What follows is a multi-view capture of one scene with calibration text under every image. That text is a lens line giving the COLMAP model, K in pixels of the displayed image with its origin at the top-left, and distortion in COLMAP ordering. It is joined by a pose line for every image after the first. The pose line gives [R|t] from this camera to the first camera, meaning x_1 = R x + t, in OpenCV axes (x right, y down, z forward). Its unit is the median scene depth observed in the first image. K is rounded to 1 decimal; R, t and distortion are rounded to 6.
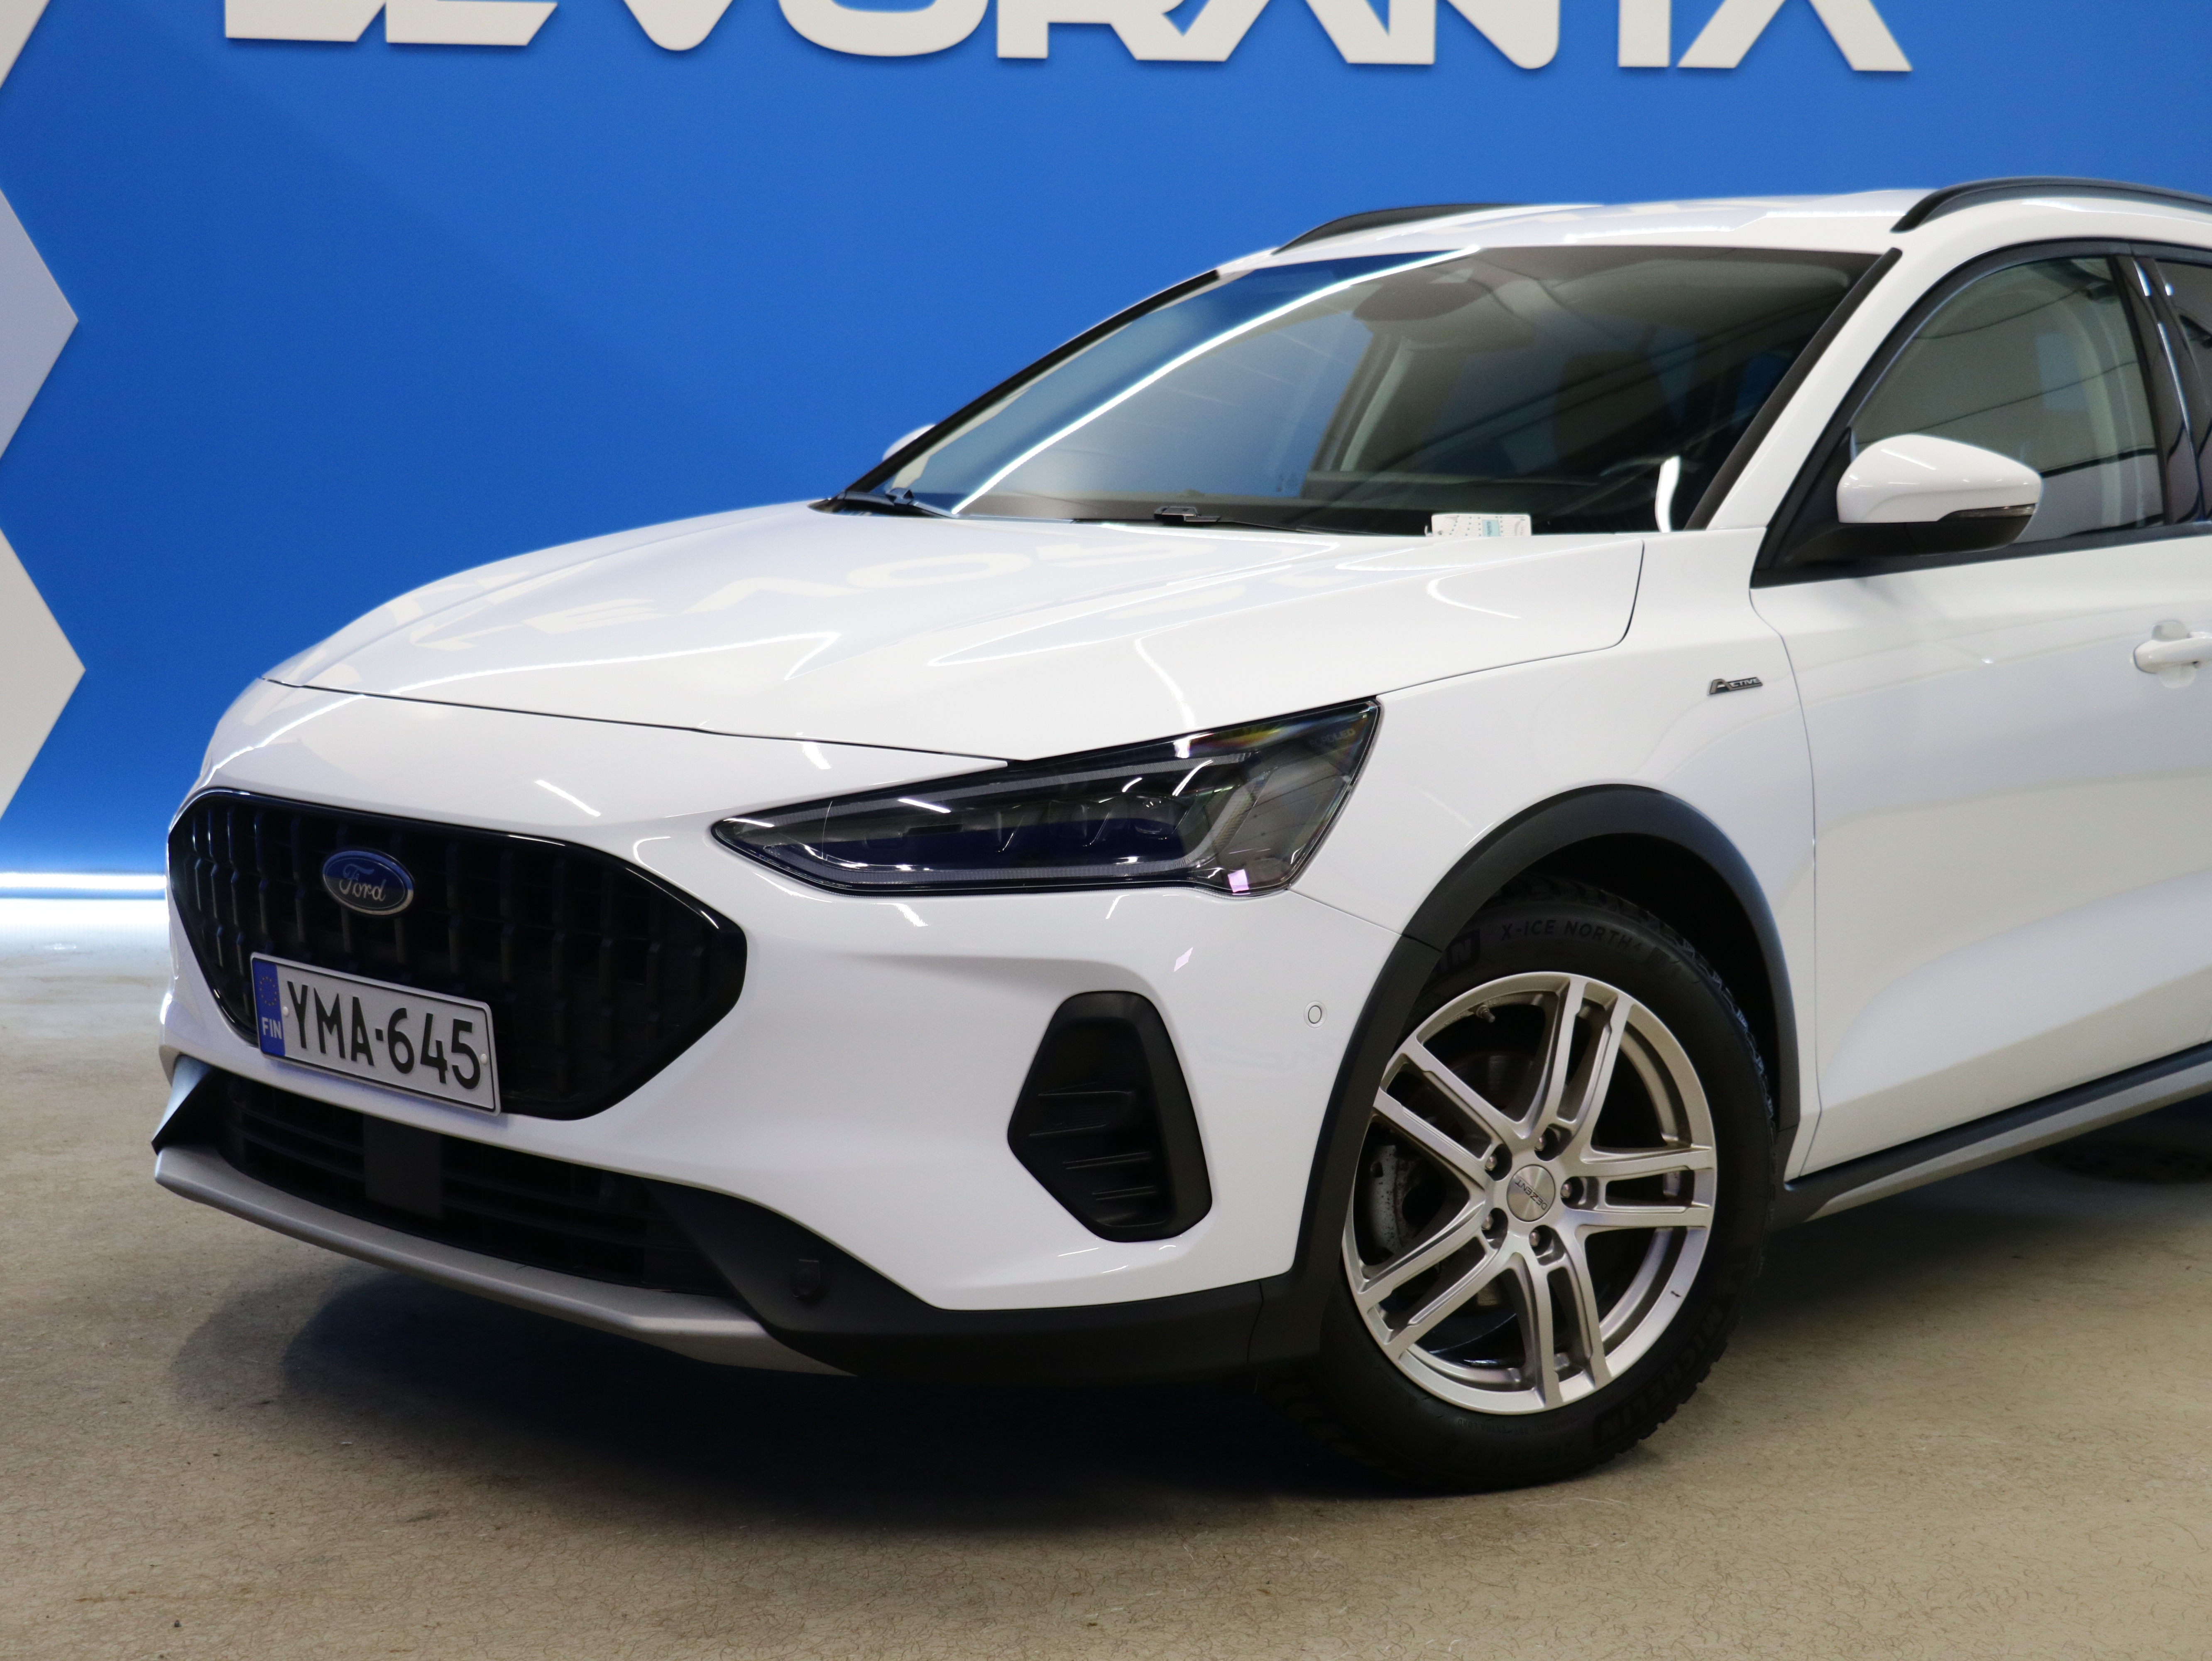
lens RADIAL K [[3253.7, 0, 1106.0], [0, 3253.7, 830.5], [0, 0, 1]] dist [0.033868, -0.068742]
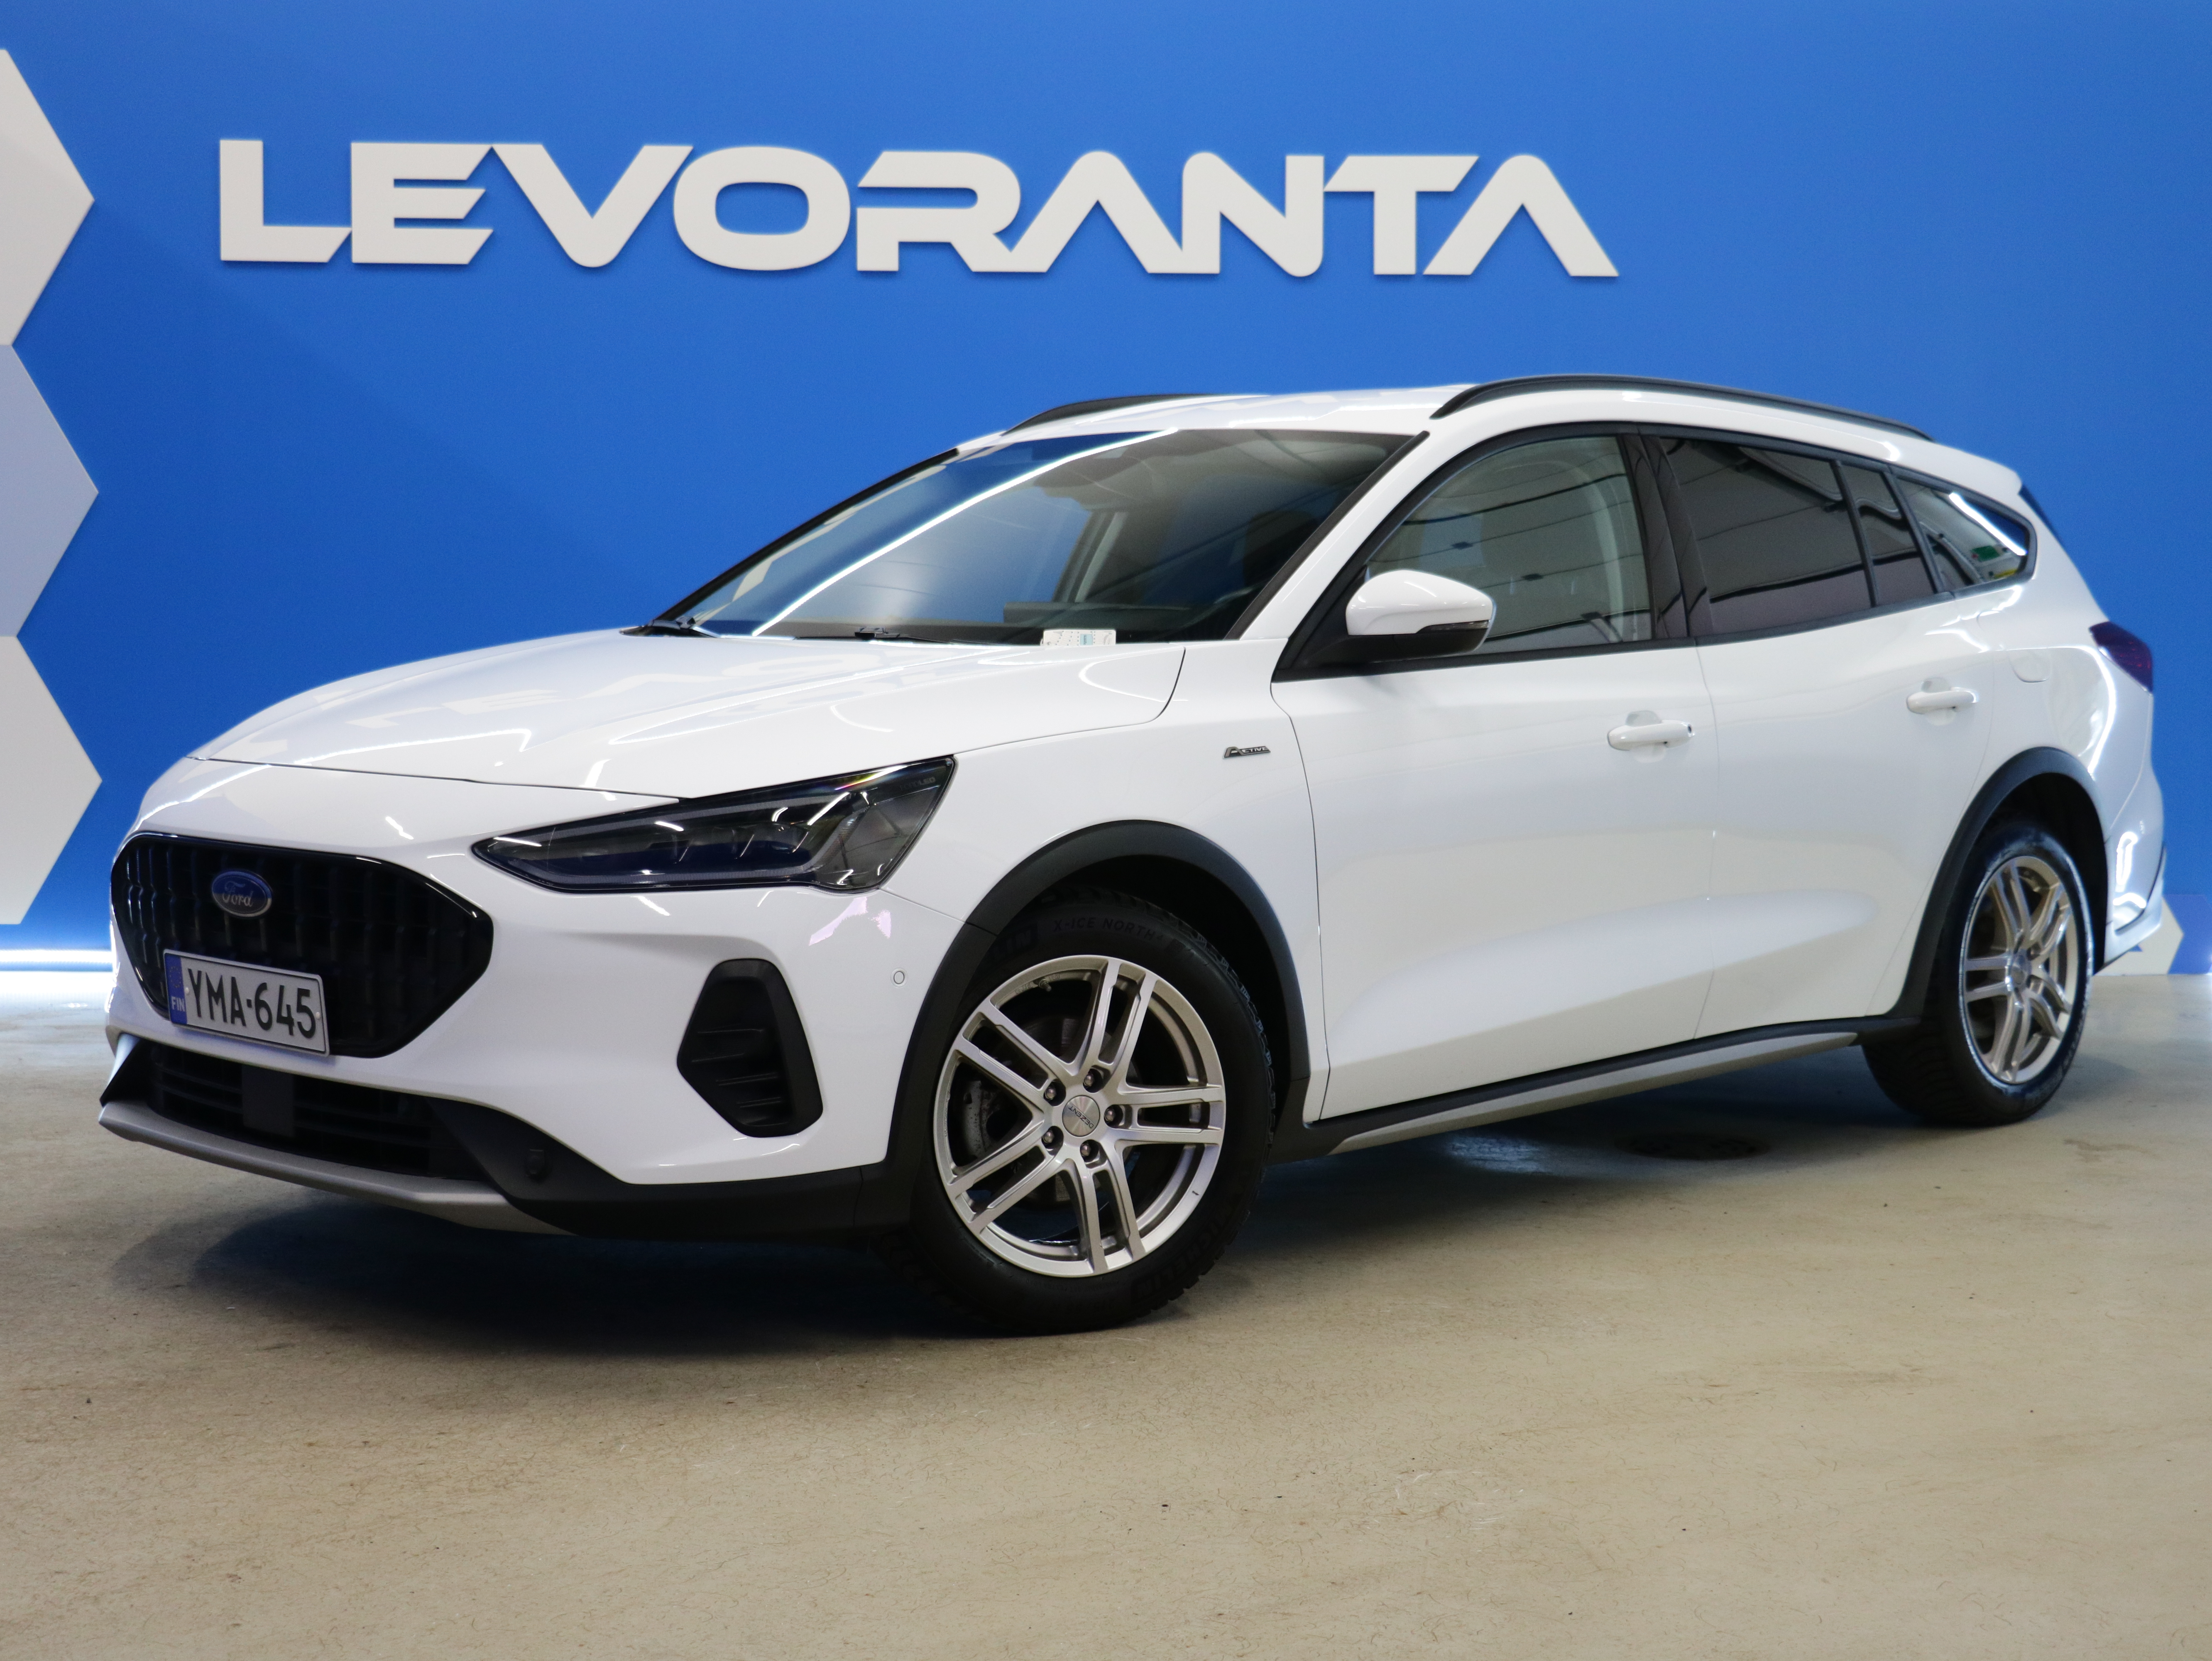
lens RADIAL K [[3139.7, 0, 1106.0], [0, 3139.7, 830.5], [0, 0, 1]] dist [0.007203, -0.018490]
pose [[0.999908, -0.005066, -0.012547, 0.157619], [0.004501, 0.998991, -0.044674, 0.049640], [0.012761, 0.044613, 0.998923, -0.334042]]
